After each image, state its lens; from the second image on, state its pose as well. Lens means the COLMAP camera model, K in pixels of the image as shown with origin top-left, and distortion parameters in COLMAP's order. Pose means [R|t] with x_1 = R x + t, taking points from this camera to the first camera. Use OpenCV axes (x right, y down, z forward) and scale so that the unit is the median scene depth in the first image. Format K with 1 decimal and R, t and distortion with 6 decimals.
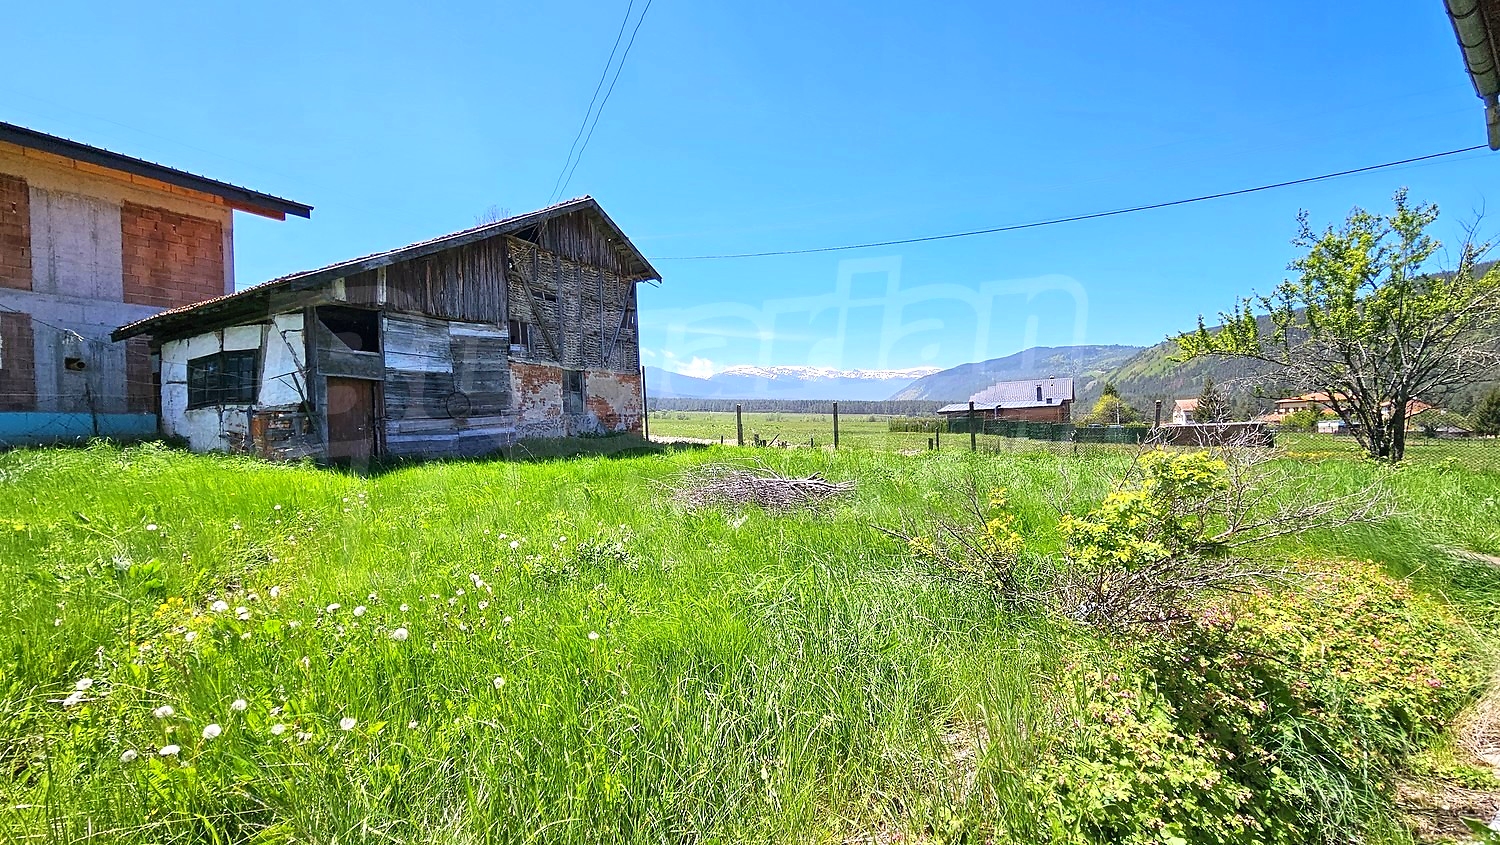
lens RADIAL K [[616.4, 0, 750.1], [0, 616.4, 422.6], [0, 0, 1]] dist [-0.004037, 0.001426]
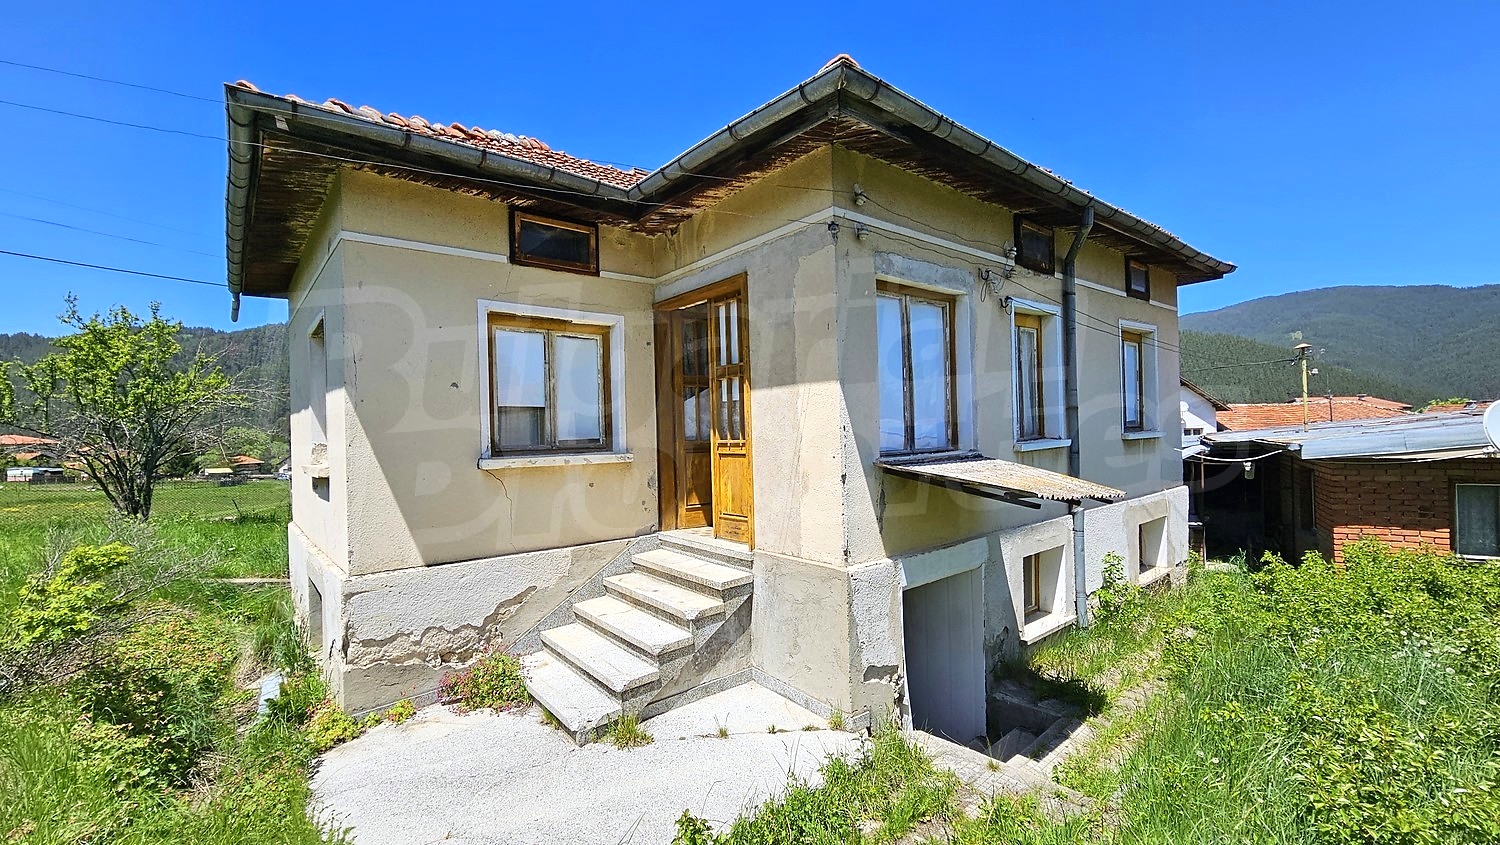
lens RADIAL K [[616.4, 0, 746.4], [0, 616.4, 425.4], [0, 0, 1]] dist [-0.004037, 0.001426]
pose [[-0.057013, 0.045248, 0.997348, -0.243890], [0.020201, 0.998820, -0.044160, -0.040720], [-0.998169, 0.017630, -0.057860, -0.128210]]
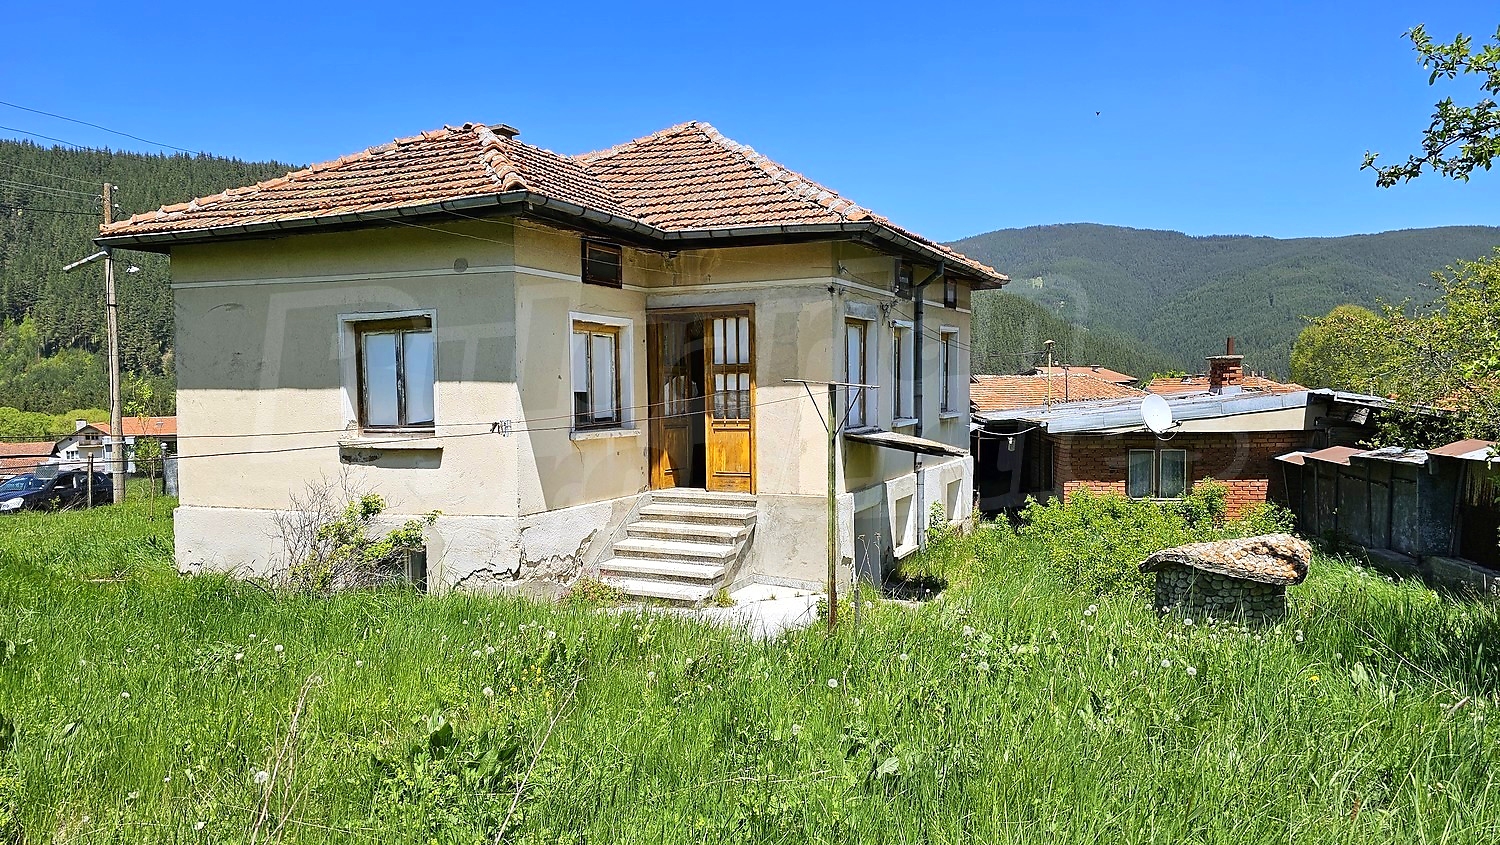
lens RADIAL K [[1007.1, 0, 725.9], [0, 1007.1, 439.5], [0, 0, 1]] dist [0.062862, -0.051394]
pose [[-0.473122, -0.002417, 0.880994, -3.161395], [0.021851, 0.999656, 0.014477, -0.062978], [-0.880726, 0.026100, -0.472907, 2.950430]]
